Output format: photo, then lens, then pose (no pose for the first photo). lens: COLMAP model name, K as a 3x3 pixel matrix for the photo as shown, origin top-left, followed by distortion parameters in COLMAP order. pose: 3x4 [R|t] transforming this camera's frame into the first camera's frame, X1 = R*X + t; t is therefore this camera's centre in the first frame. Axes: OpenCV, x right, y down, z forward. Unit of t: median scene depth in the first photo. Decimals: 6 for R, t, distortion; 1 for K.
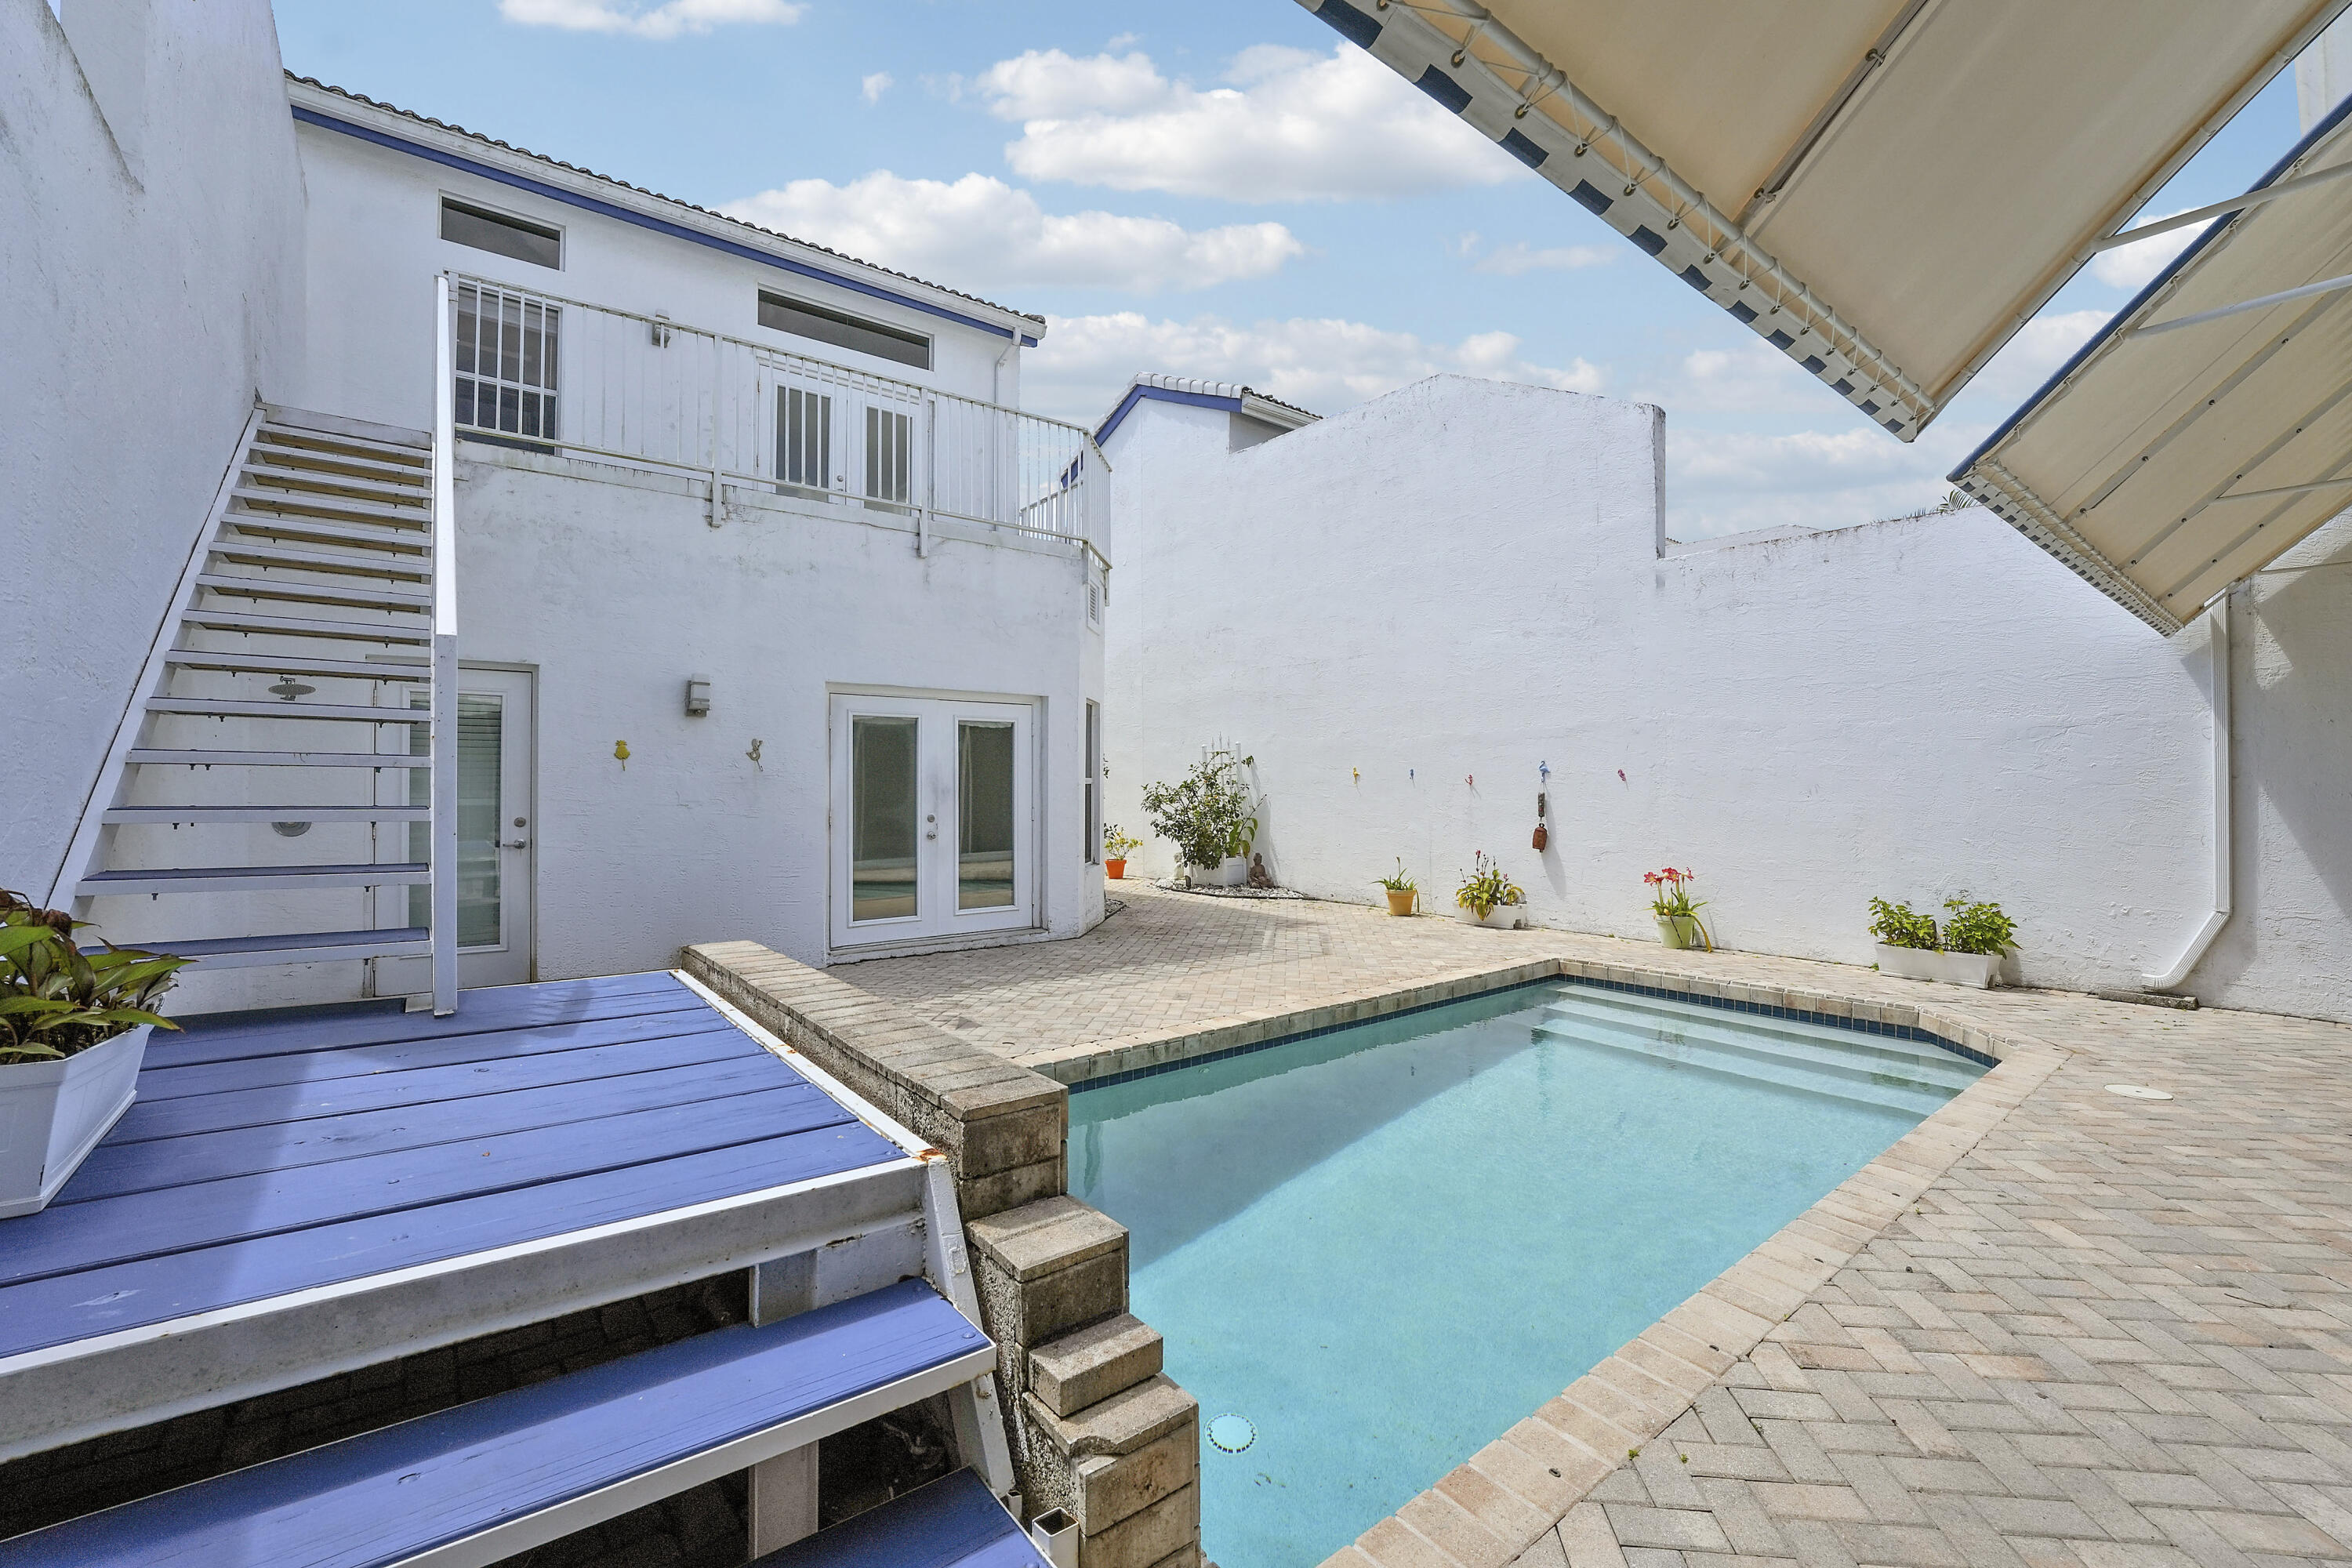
lens RADIAL K [[972.0, 0, 1192.7], [0, 972.0, 784.7], [0, 0, 1]] dist [-0.024230, 0.001523]
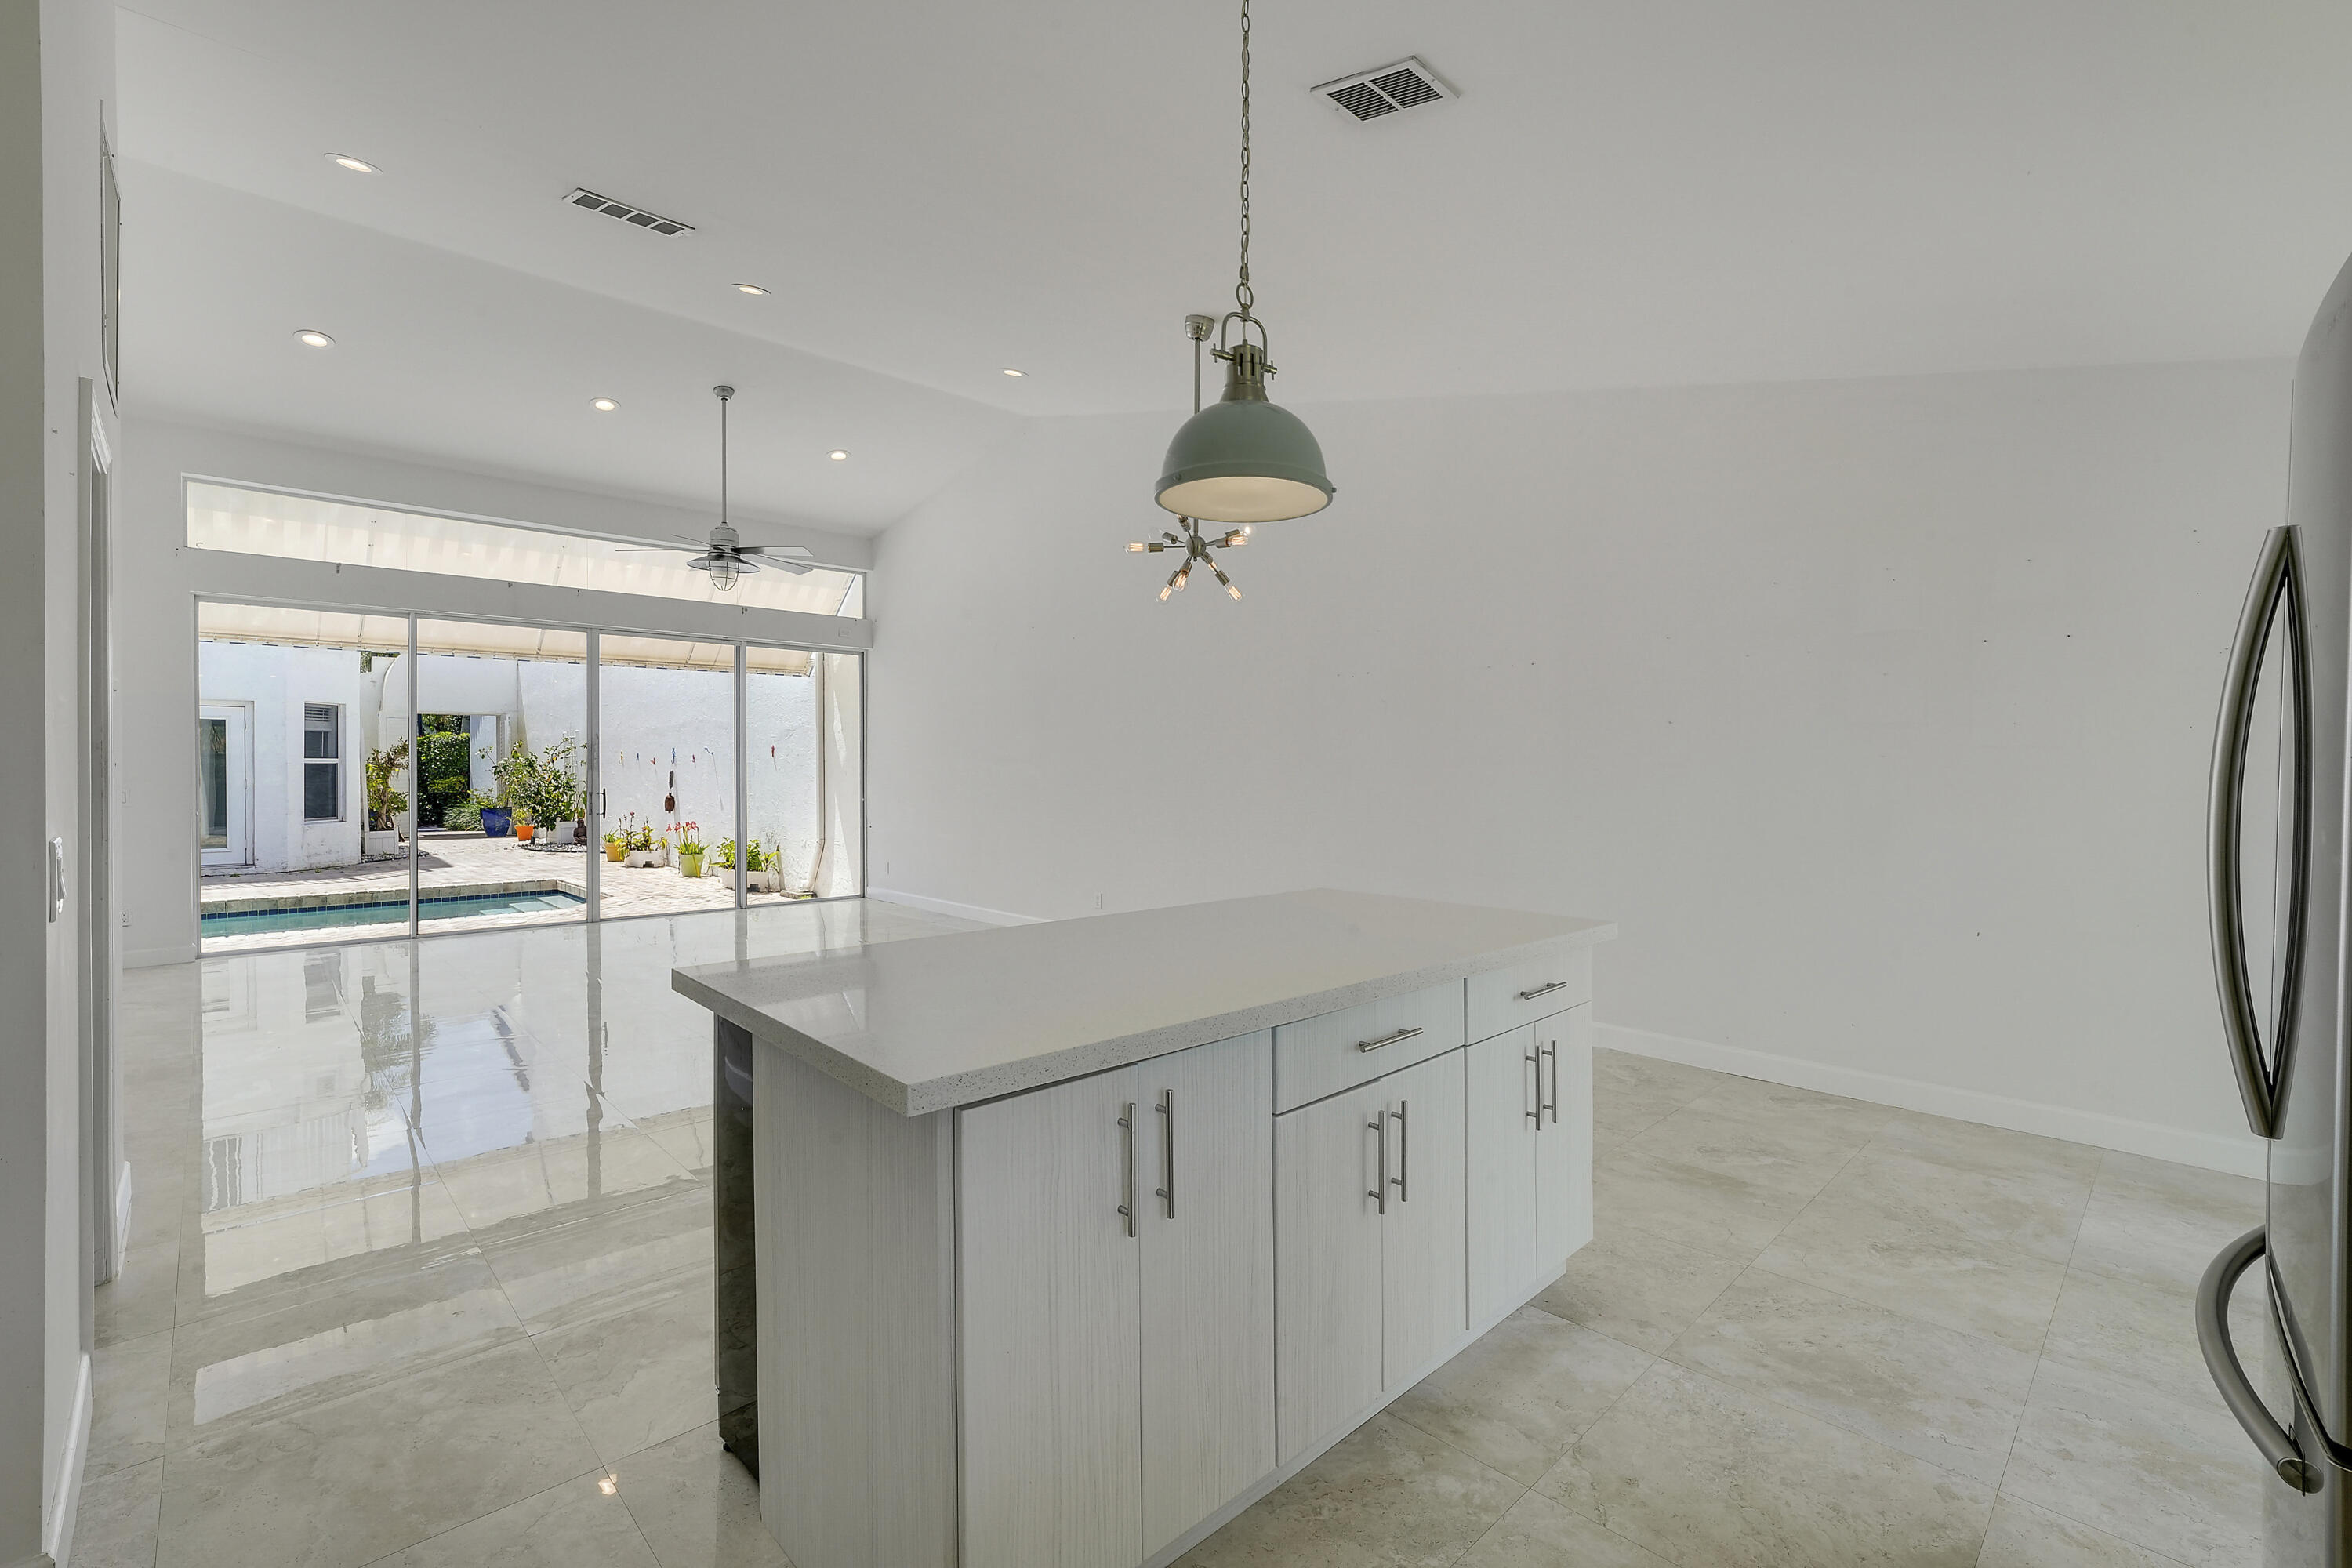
lens RADIAL K [[970.2, 0, 1141.4], [0, 970.2, 783.4], [0, 0, 1]] dist [-0.011626, -0.000037]
pose [[0.996919, 0.001817, 0.078417, 0.980818], [-0.003185, 0.999845, 0.017326, 0.000631], [-0.078373, -0.017522, 0.996770, -0.473735]]
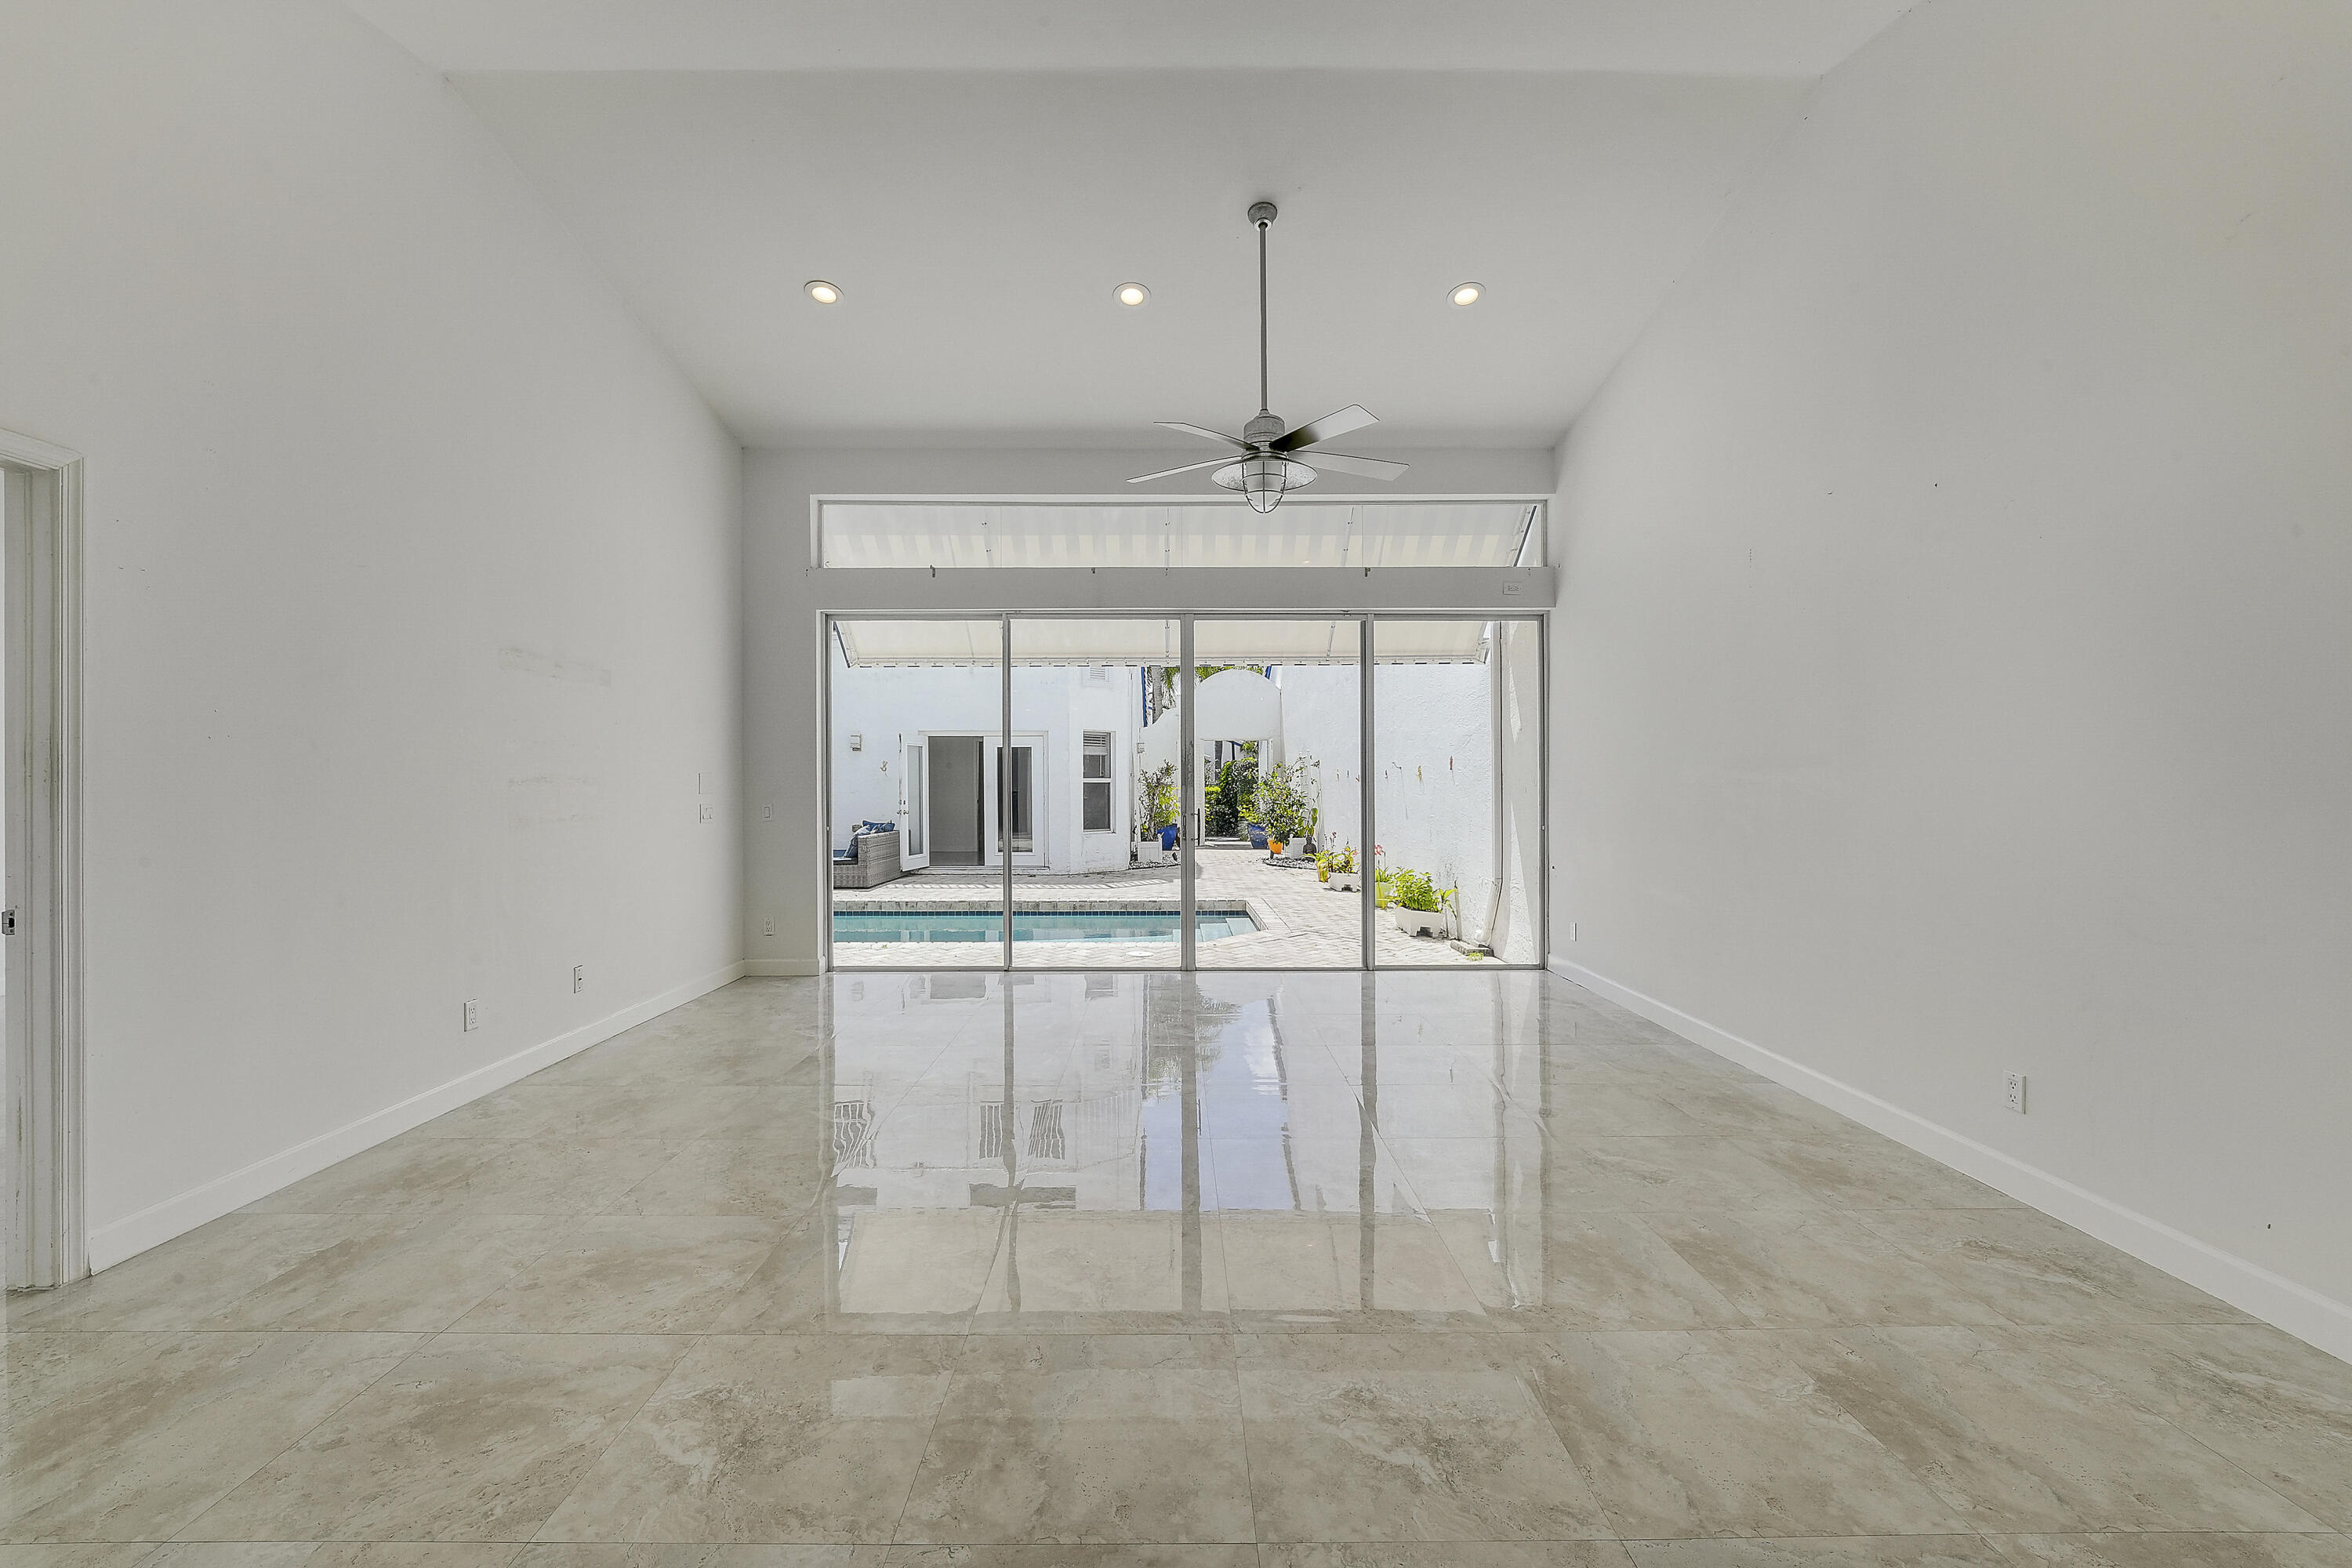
lens RADIAL K [[970.2, 0, 1135.5], [0, 970.2, 791.3], [0, 0, 1]] dist [-0.011626, -0.000037]
pose [[0.780892, 0.002760, -0.624660, 0.977531], [0.001567, 0.999978, 0.006377, 0.003712], [0.624665, -0.005959, 0.780871, -0.219700]]
